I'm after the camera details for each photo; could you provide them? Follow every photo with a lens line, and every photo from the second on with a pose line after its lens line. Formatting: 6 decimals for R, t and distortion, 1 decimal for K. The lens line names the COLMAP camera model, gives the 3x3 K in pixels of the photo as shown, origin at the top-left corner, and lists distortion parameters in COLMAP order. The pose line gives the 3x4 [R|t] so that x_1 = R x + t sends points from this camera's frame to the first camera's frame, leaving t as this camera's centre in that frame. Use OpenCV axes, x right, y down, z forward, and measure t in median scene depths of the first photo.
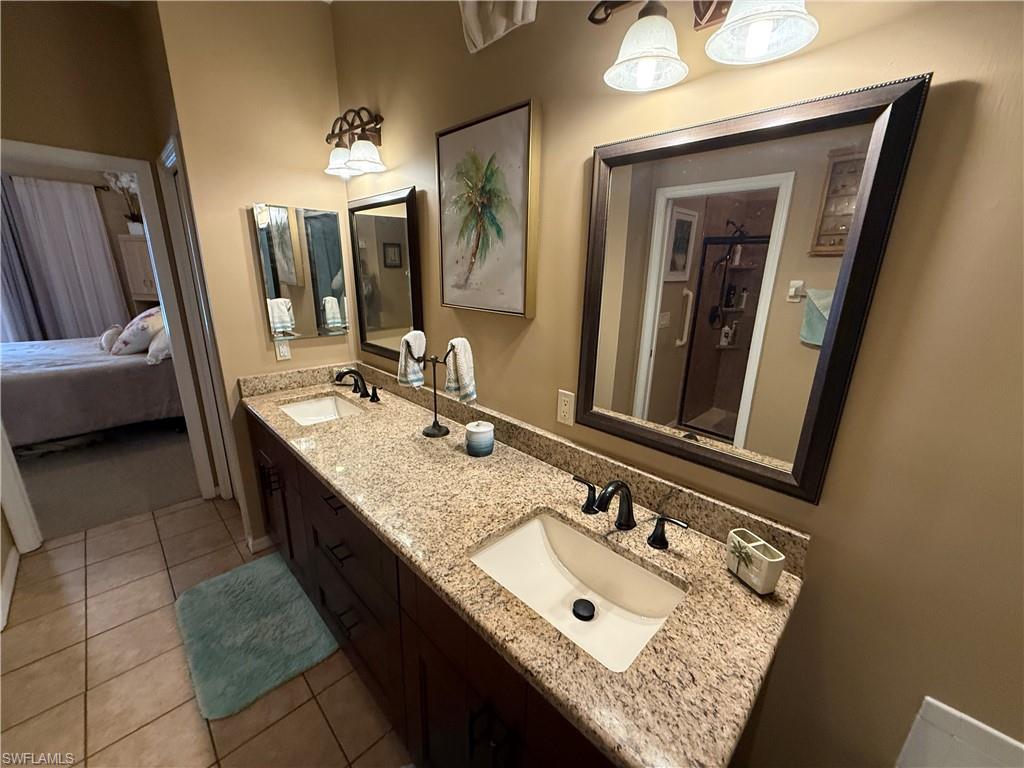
lens RADIAL K [[406.6, 0, 517.6], [0, 406.6, 385.4], [0, 0, 1]] dist [-0.001075, 0.000165]
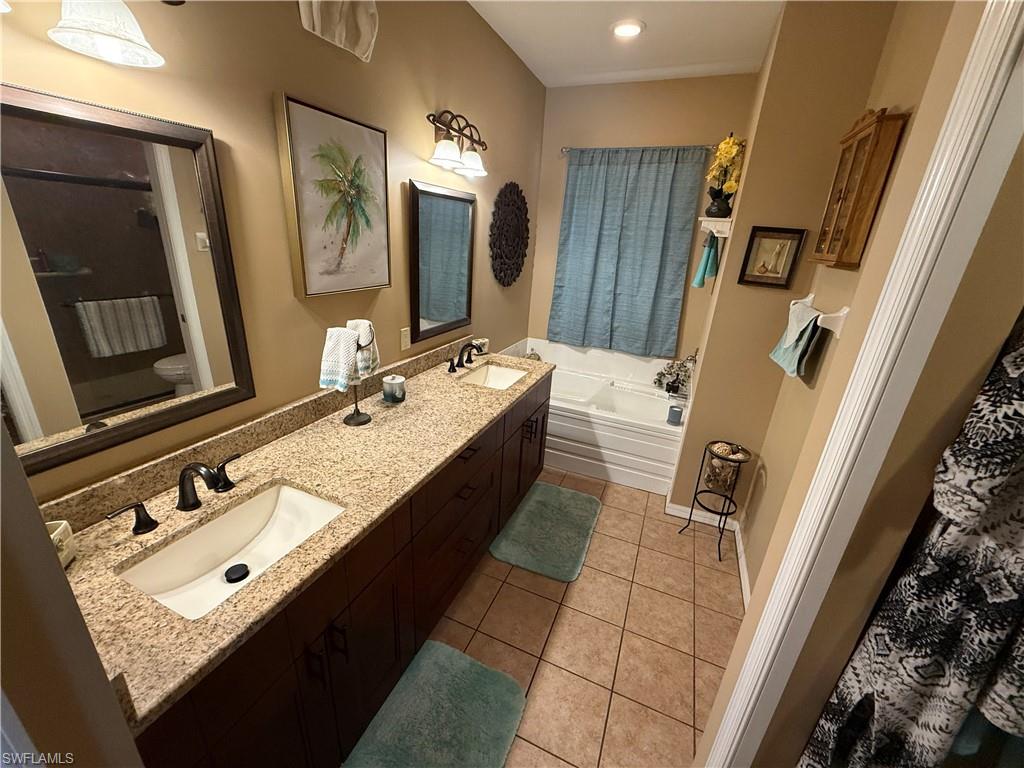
lens RADIAL K [[406.6, 0, 511.9], [0, 406.6, 379.3], [0, 0, 1]] dist [-0.001075, 0.000165]
pose [[-0.365426, -0.361098, 0.857946, -1.336684], [0.184733, 0.875224, 0.447054, -0.404190], [-0.912325, 0.321856, -0.253123, 1.001786]]
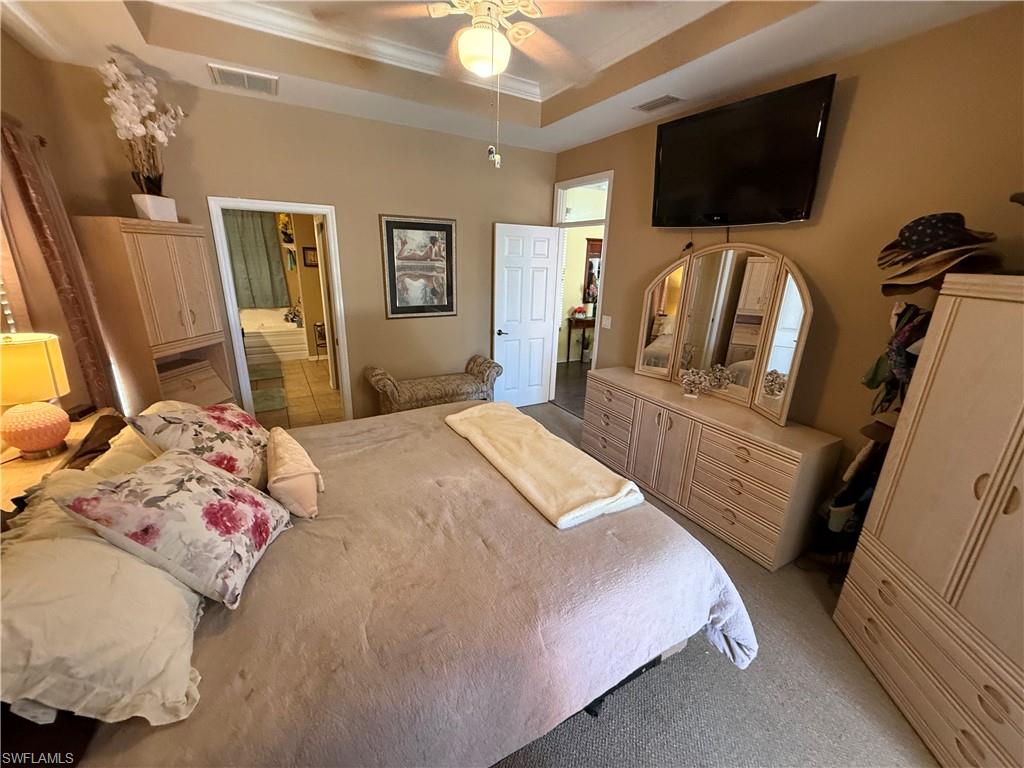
lens RADIAL K [[406.6, 0, 505.0], [0, 406.6, 384.1], [0, 0, 1]] dist [-0.001075, 0.000165]
pose [[-0.962044, -0.130197, 0.239833, -2.252205], [0.023687, 0.835693, 0.548686, -0.730325], [-0.271864, 0.533541, -0.800889, 1.983505]]
